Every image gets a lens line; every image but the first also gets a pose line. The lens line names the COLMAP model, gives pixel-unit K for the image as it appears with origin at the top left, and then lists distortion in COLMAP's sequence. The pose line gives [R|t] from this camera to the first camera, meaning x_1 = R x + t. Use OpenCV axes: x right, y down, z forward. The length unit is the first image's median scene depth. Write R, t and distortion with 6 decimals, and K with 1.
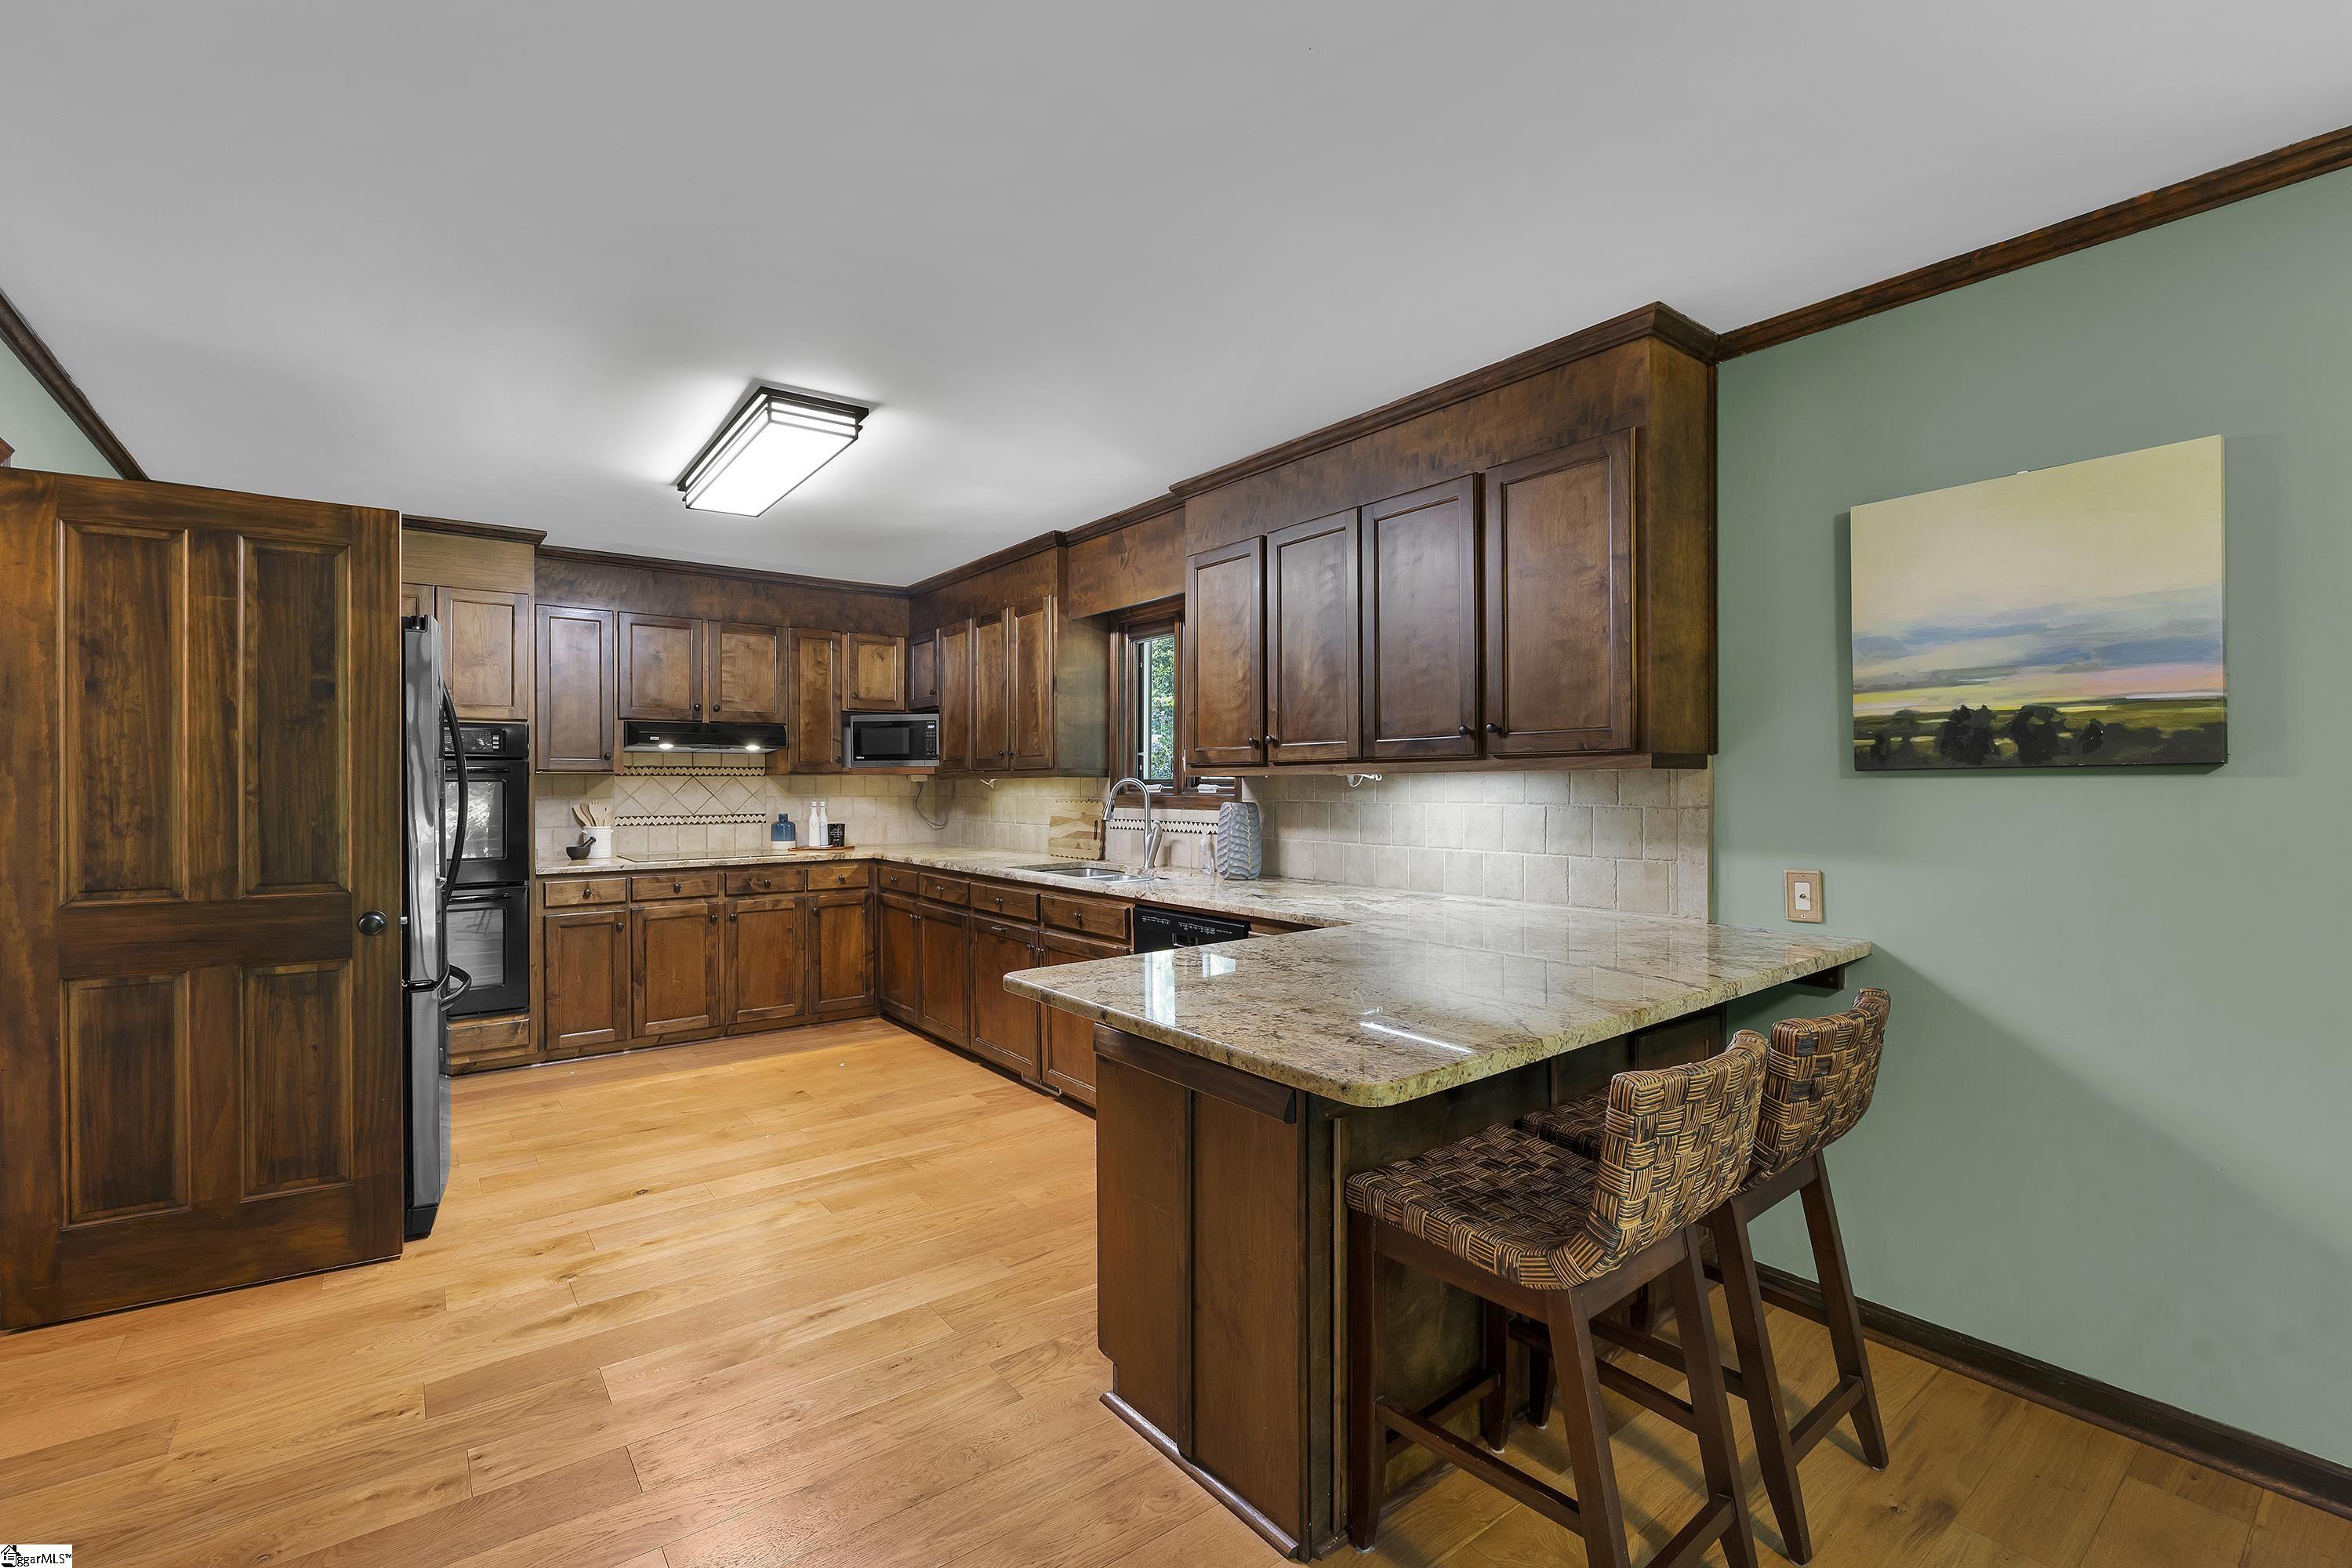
lens RADIAL K [[1023.5, 0, 1169.0], [0, 1023.5, 783.0], [0, 0, 1]] dist [-0.014412, 0.000648]
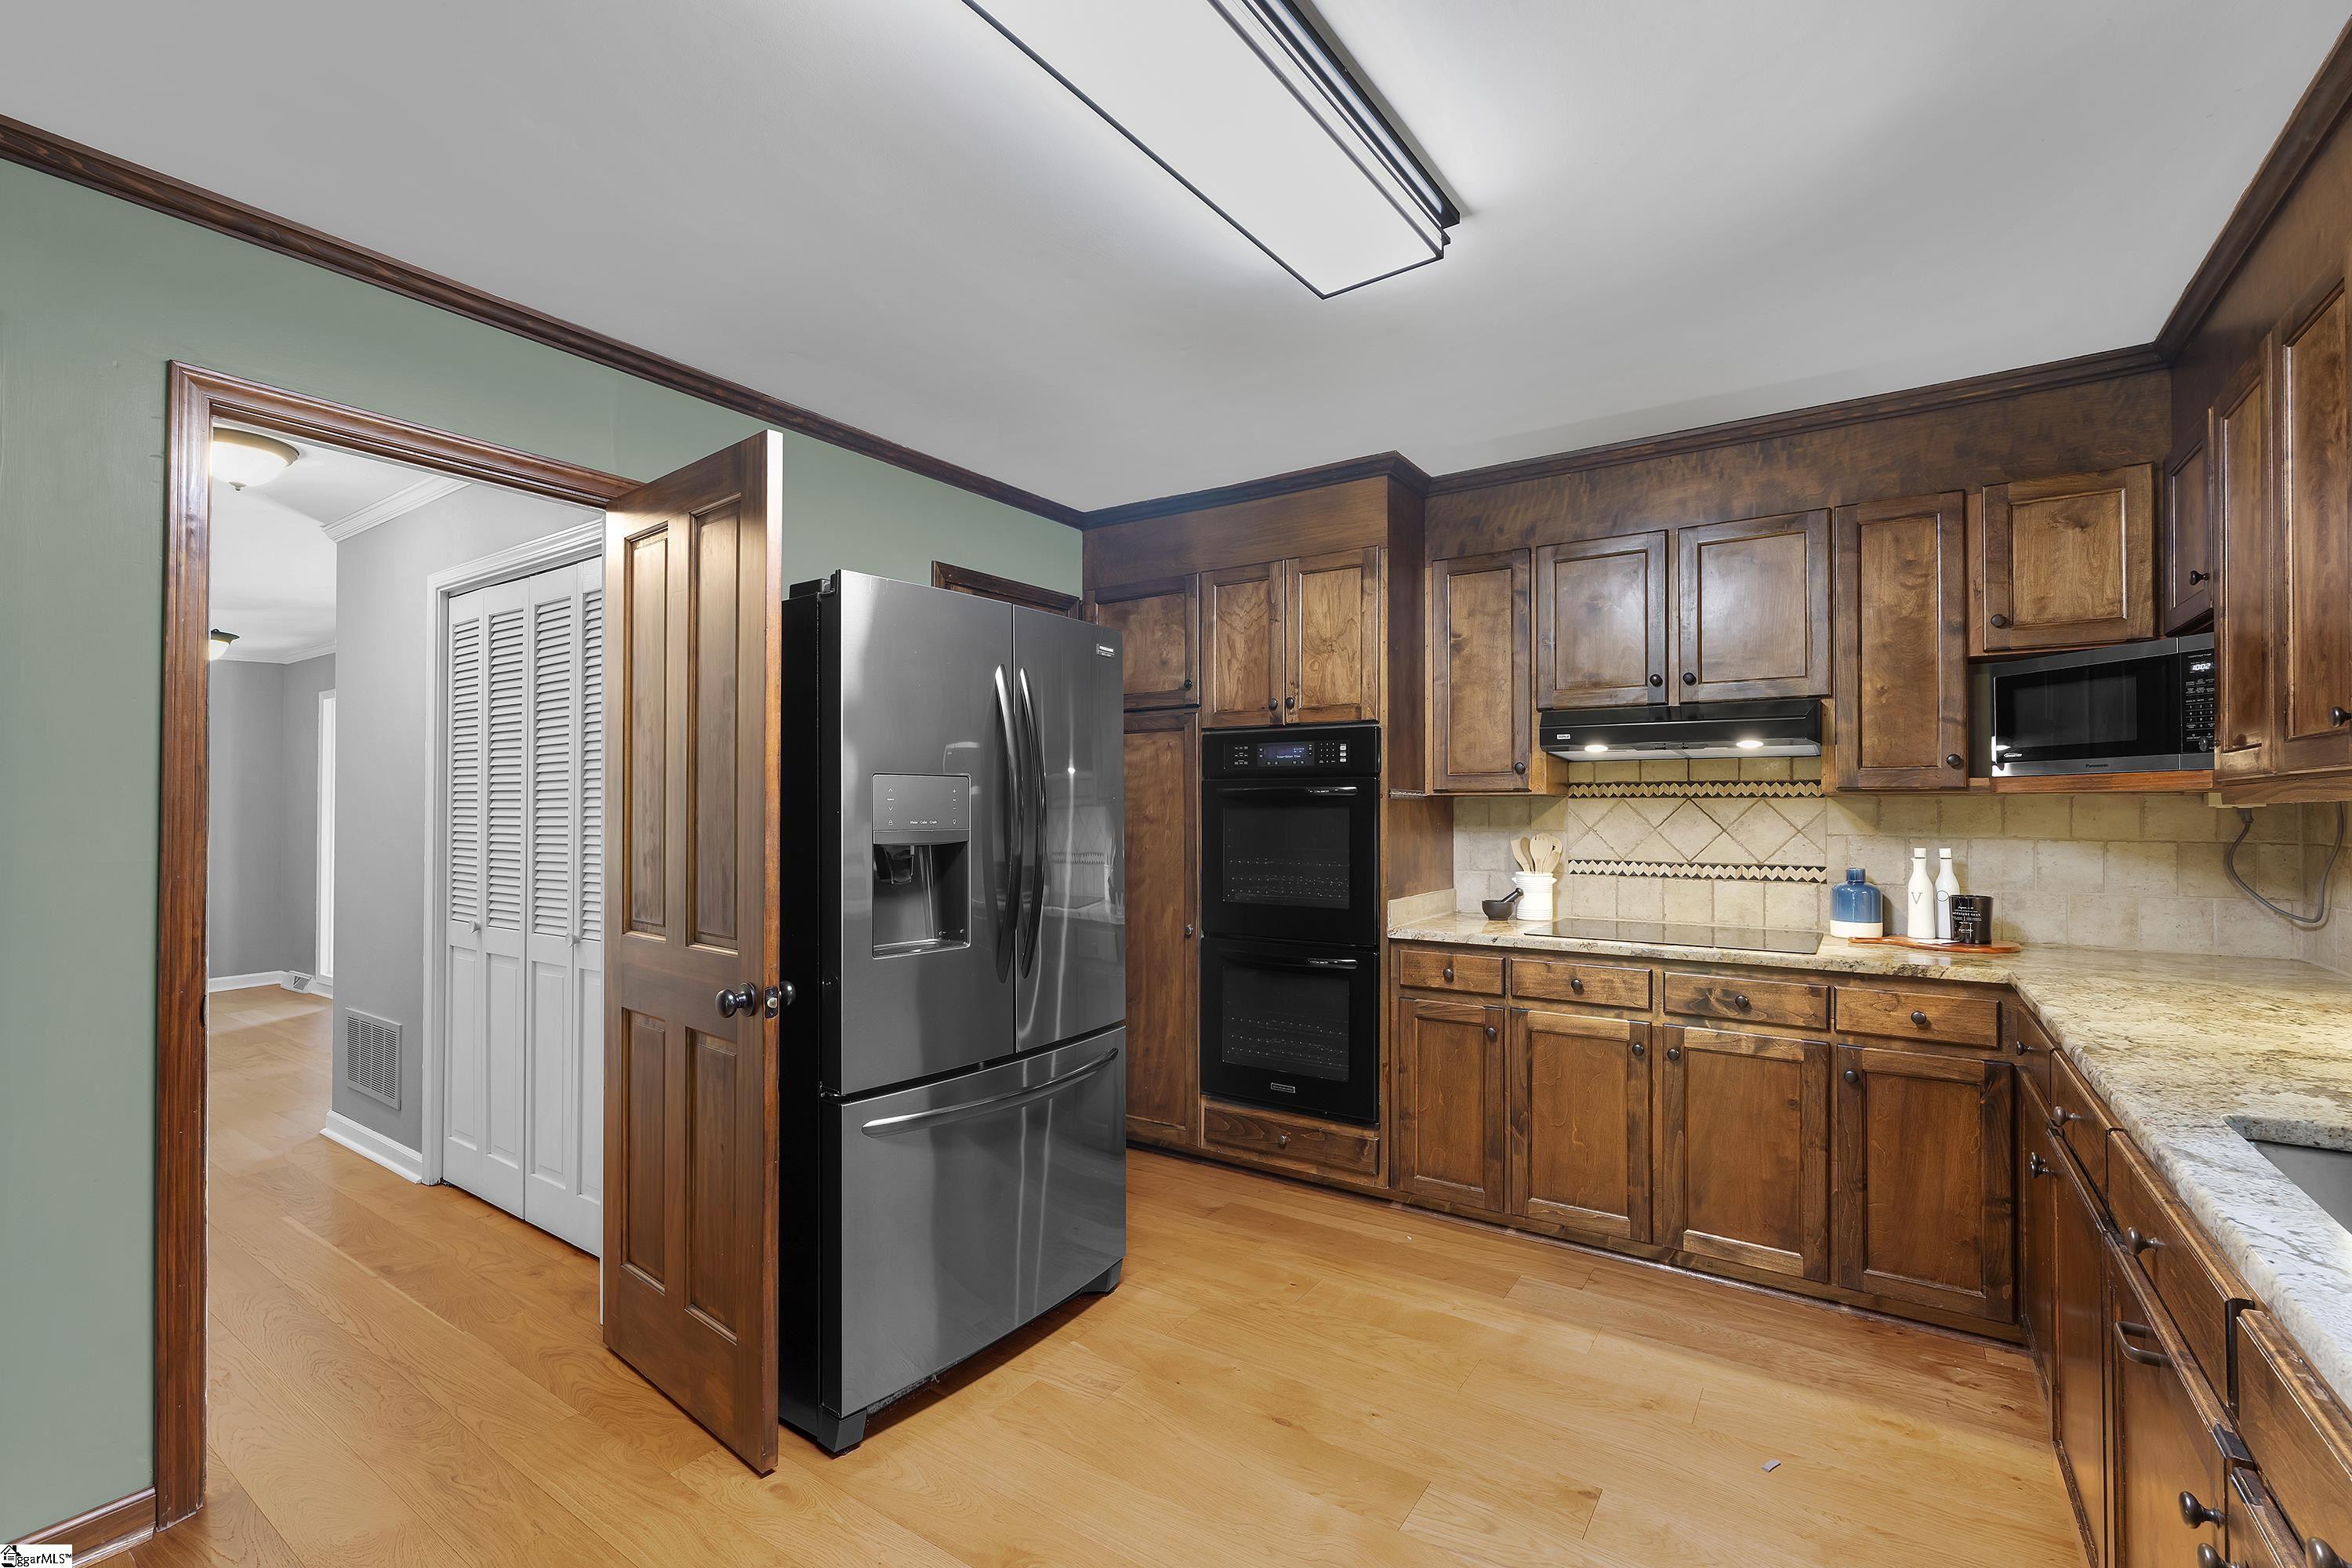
lens RADIAL K [[1023.5, 0, 1177.0], [0, 1023.5, 796.4], [0, 0, 1]] dist [-0.014412, 0.000648]
pose [[0.315157, -0.009441, -0.948993, 0.009256], [-0.004579, 0.999924, -0.011469, 0.000652], [0.949029, 0.007960, 0.315090, 0.651716]]
